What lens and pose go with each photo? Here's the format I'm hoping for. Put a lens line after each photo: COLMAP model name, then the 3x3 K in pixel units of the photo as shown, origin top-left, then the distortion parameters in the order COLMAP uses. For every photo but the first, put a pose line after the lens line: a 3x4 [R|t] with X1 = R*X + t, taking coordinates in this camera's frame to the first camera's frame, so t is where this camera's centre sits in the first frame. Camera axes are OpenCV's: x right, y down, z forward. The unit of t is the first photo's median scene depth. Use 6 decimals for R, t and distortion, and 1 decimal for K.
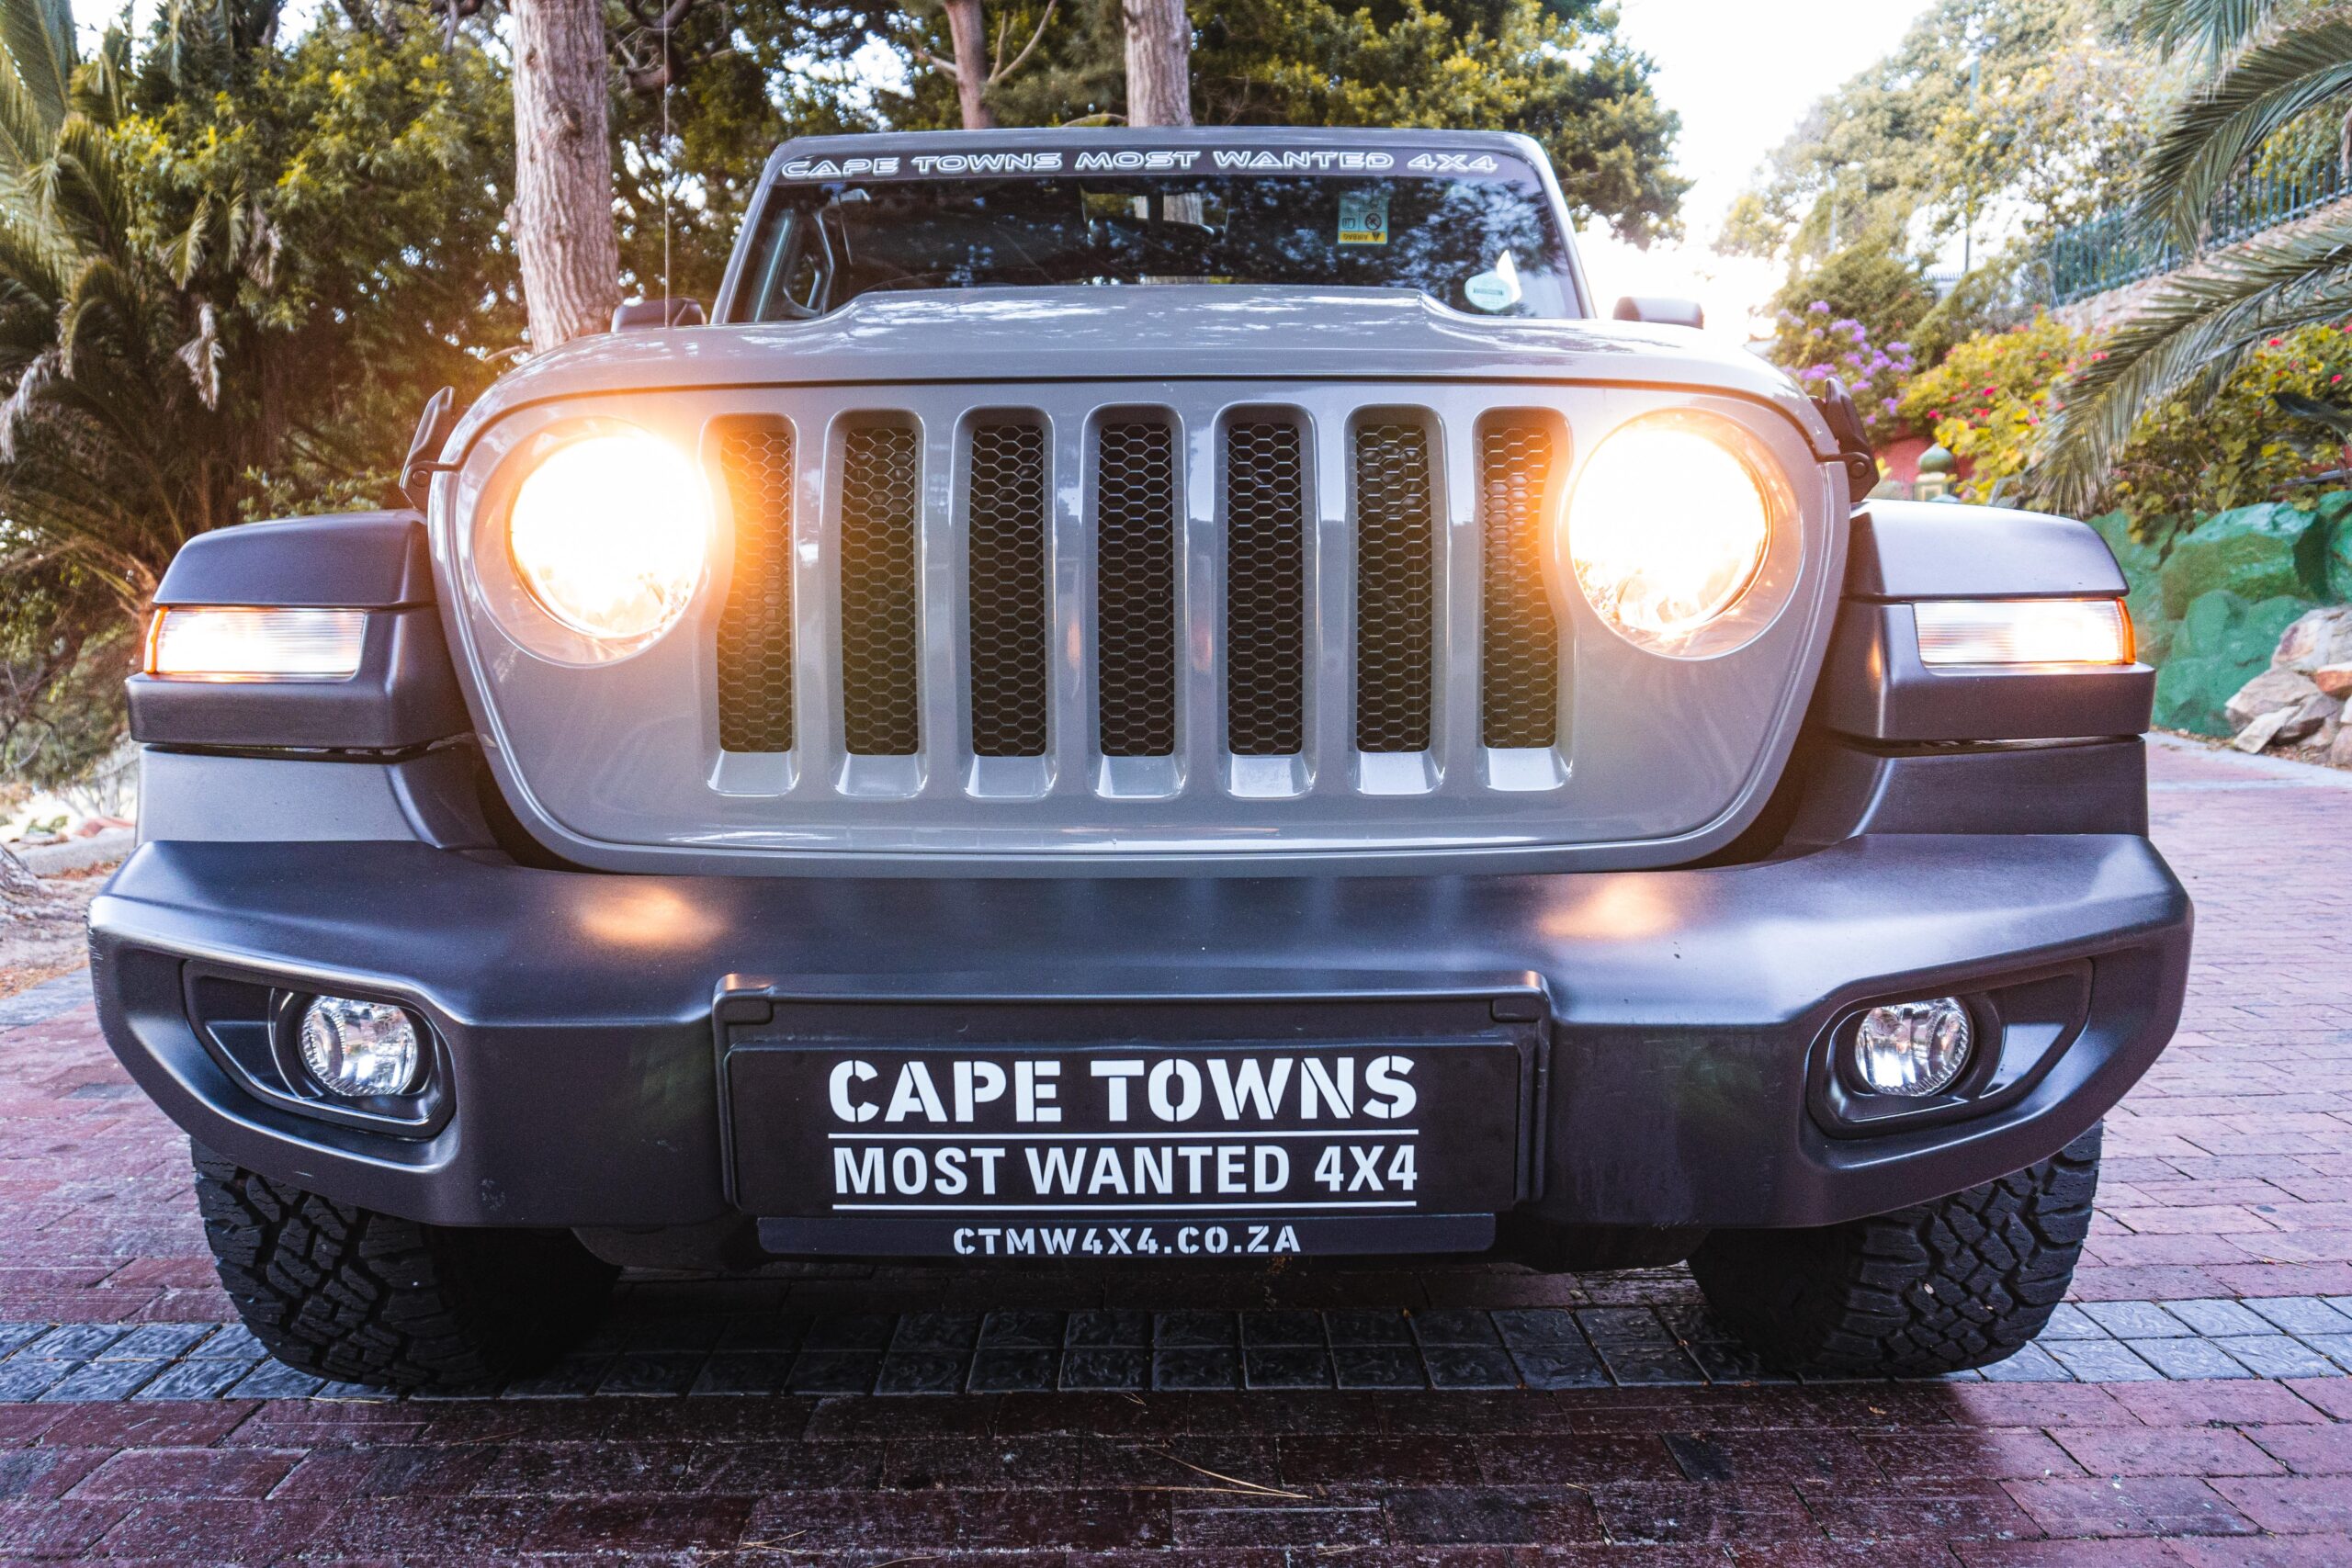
lens RADIAL K [[1668.1, 0, 1176.0], [0, 1668.1, 784.0], [0, 0, 1]] dist [0.003423, 0.002516]
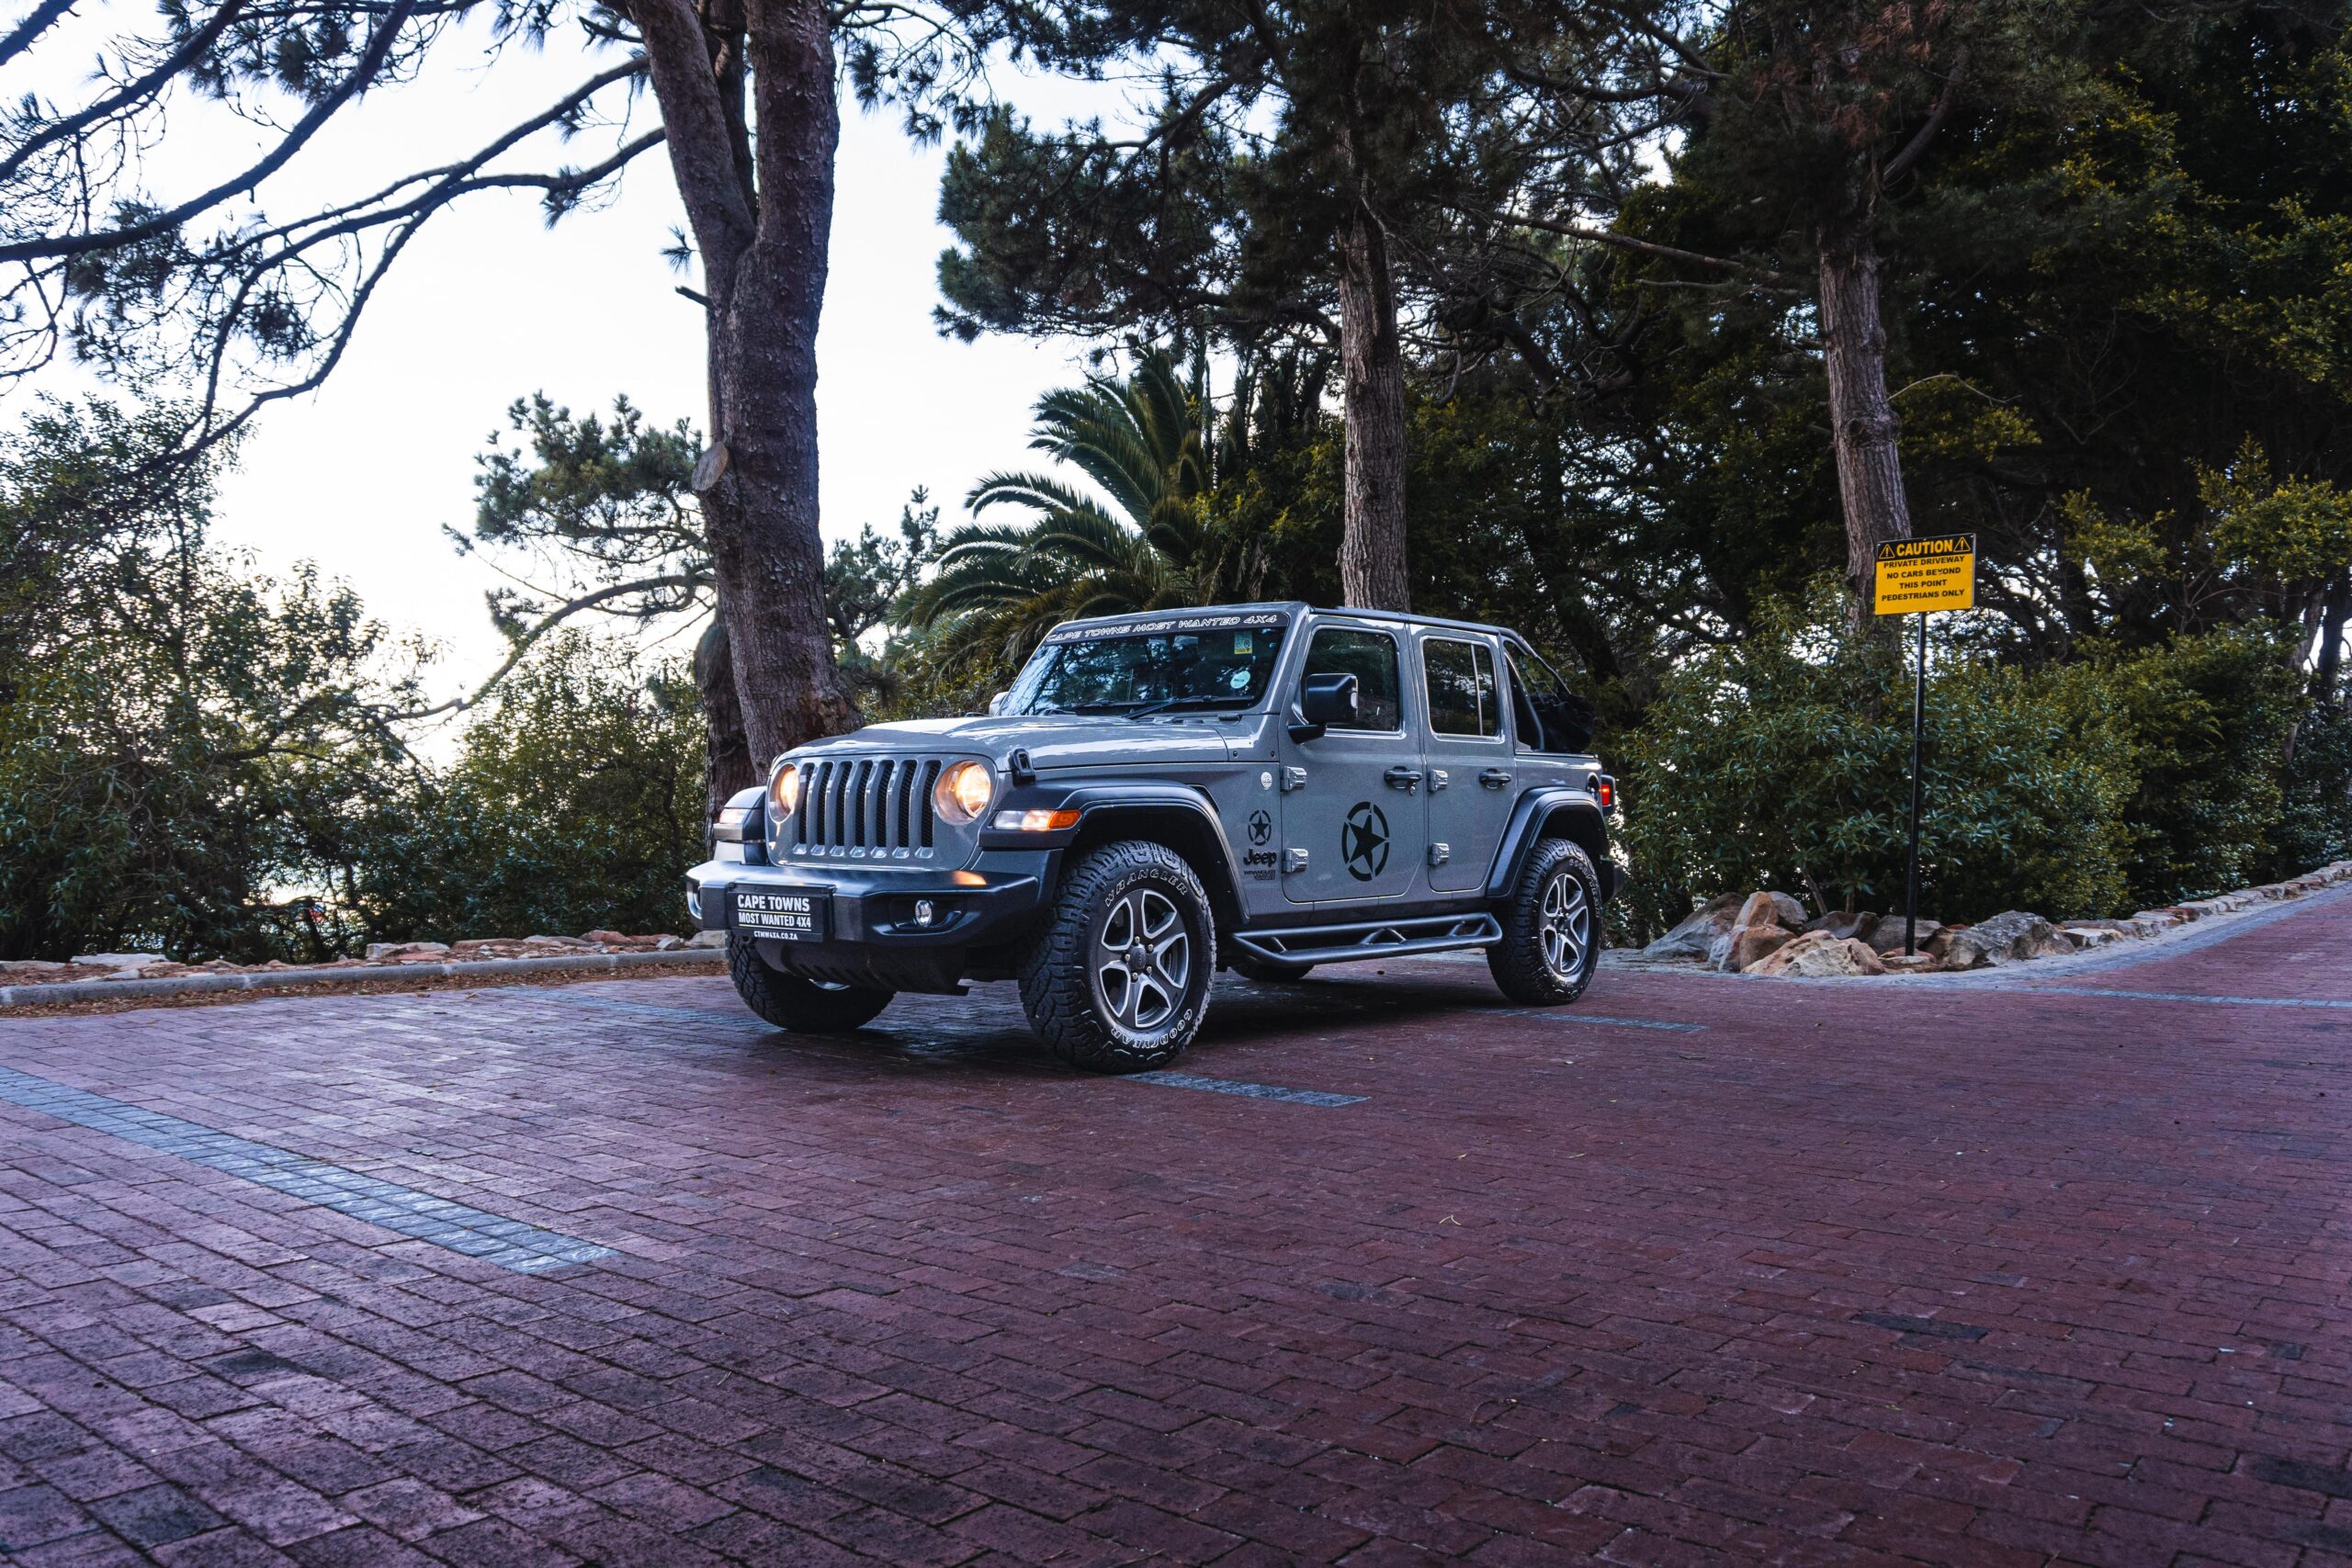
lens RADIAL K [[1938.3, 0, 1176.0], [0, 1938.3, 784.0], [0, 0, 1]] dist [0.004838, 0.007409]
pose [[0.750297, -0.000438, -0.661100, 3.230715], [-0.083162, 0.991994, -0.095040, 0.189399], [0.655849, 0.126287, 0.744254, -1.782762]]
